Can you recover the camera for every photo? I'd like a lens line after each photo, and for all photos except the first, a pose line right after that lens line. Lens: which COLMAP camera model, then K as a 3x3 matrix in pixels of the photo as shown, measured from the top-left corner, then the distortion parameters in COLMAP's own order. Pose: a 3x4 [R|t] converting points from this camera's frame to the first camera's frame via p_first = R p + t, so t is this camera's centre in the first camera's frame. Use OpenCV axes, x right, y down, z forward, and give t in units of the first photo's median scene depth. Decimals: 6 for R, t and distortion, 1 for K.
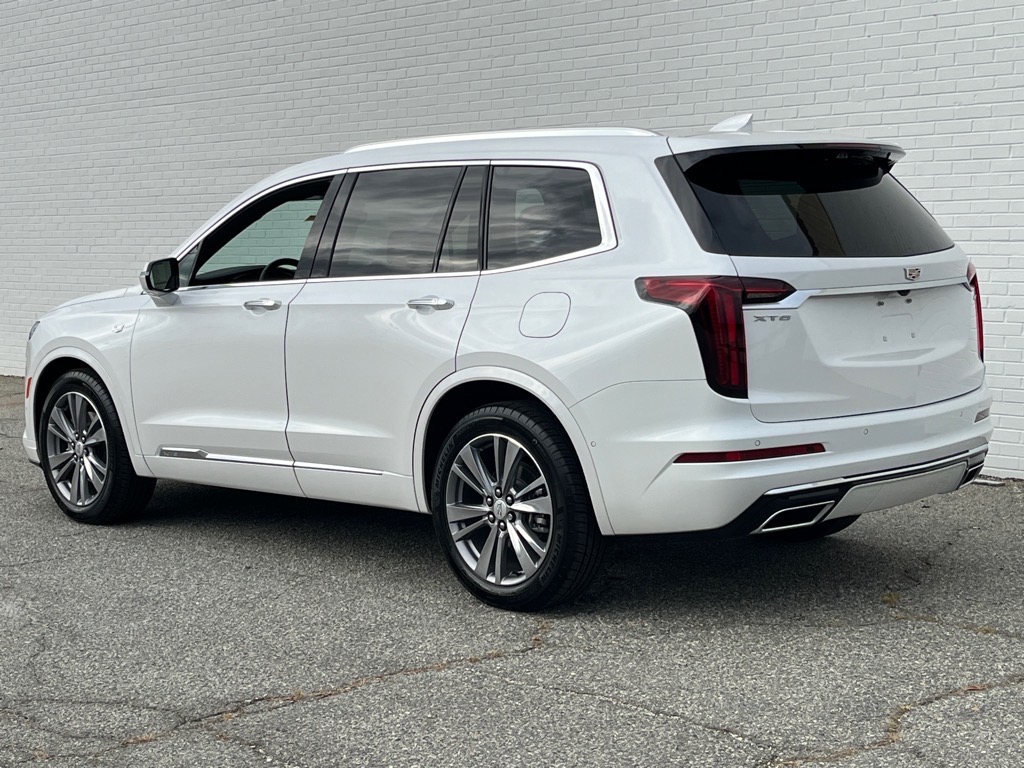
lens RADIAL K [[1662.6, 0, 512.2], [0, 1662.6, 385.2], [0, 0, 1]] dist [0.111187, 0.000000]
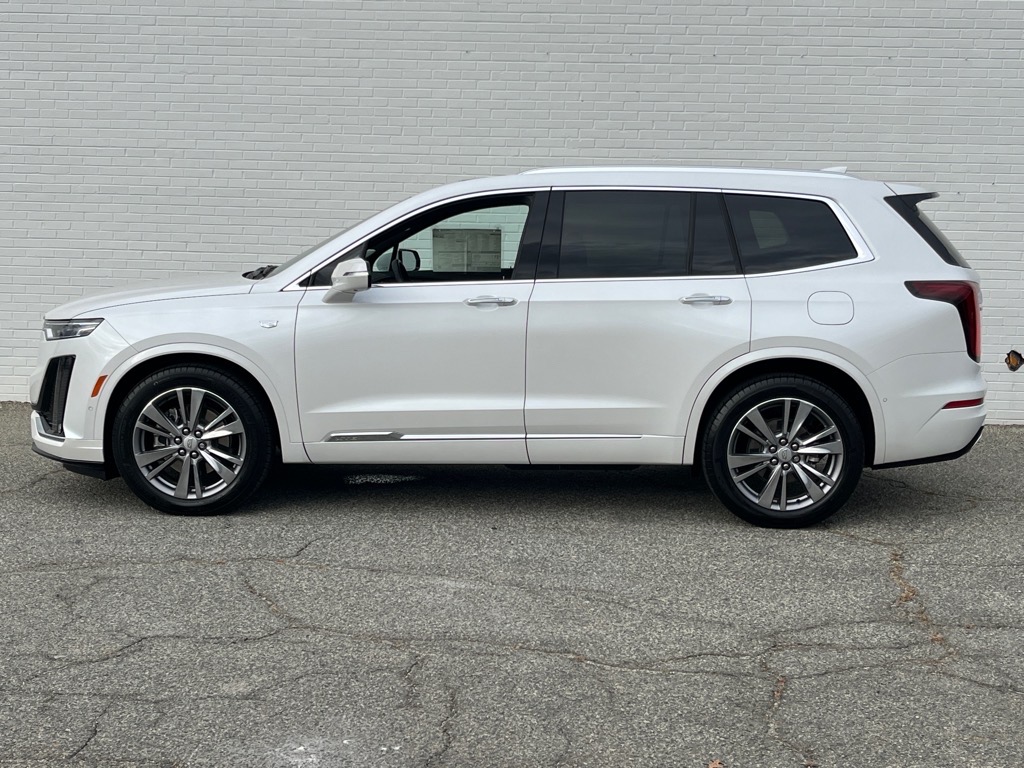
lens RADIAL K [[1382.9, 0, 512.1], [0, 1382.9, 381.5], [0, 0, 1]] dist [0.075668, 0.000000]
pose [[0.729831, -0.043365, 0.682251, -0.866138], [0.033345, 0.999056, 0.027831, -0.020491], [-0.682814, 0.002437, 0.730588, 0.316646]]
